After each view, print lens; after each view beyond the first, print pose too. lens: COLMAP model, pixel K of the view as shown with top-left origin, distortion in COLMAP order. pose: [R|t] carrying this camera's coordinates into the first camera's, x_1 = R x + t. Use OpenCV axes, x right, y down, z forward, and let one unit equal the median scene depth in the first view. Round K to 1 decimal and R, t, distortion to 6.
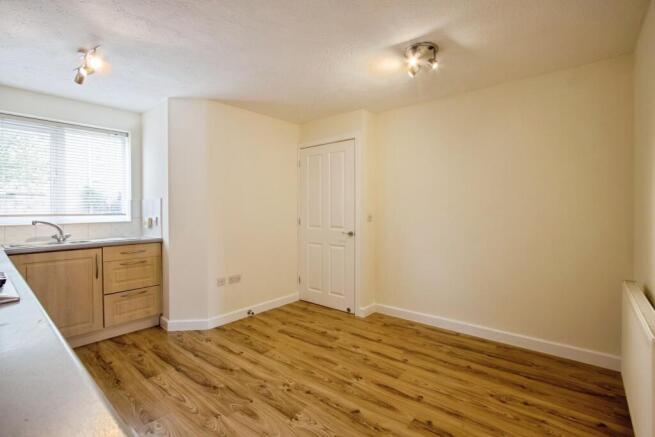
lens RADIAL K [[306.8, 0, 321.2], [0, 306.8, 214.2], [0, 0, 1]] dist [-0.003678, -0.000538]
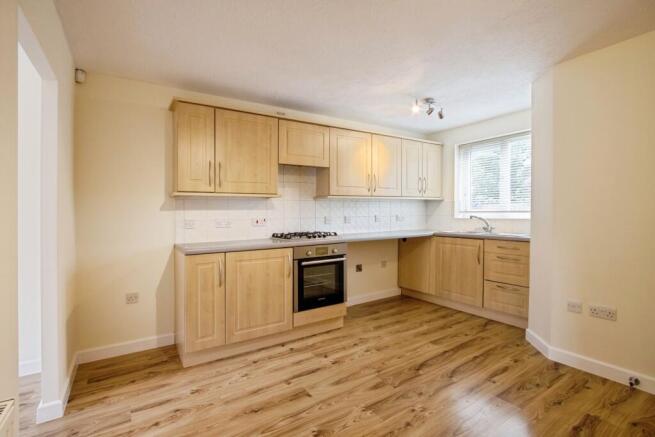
lens RADIAL K [[306.8, 0, 321.2], [0, 306.8, 214.2], [0, 0, 1]] dist [-0.003678, -0.000538]
pose [[-0.272129, 0.018047, -0.962092, 0.617466], [-0.003284, 0.999801, 0.019683, -0.010965], [0.962255, 0.008516, -0.272016, 0.741695]]
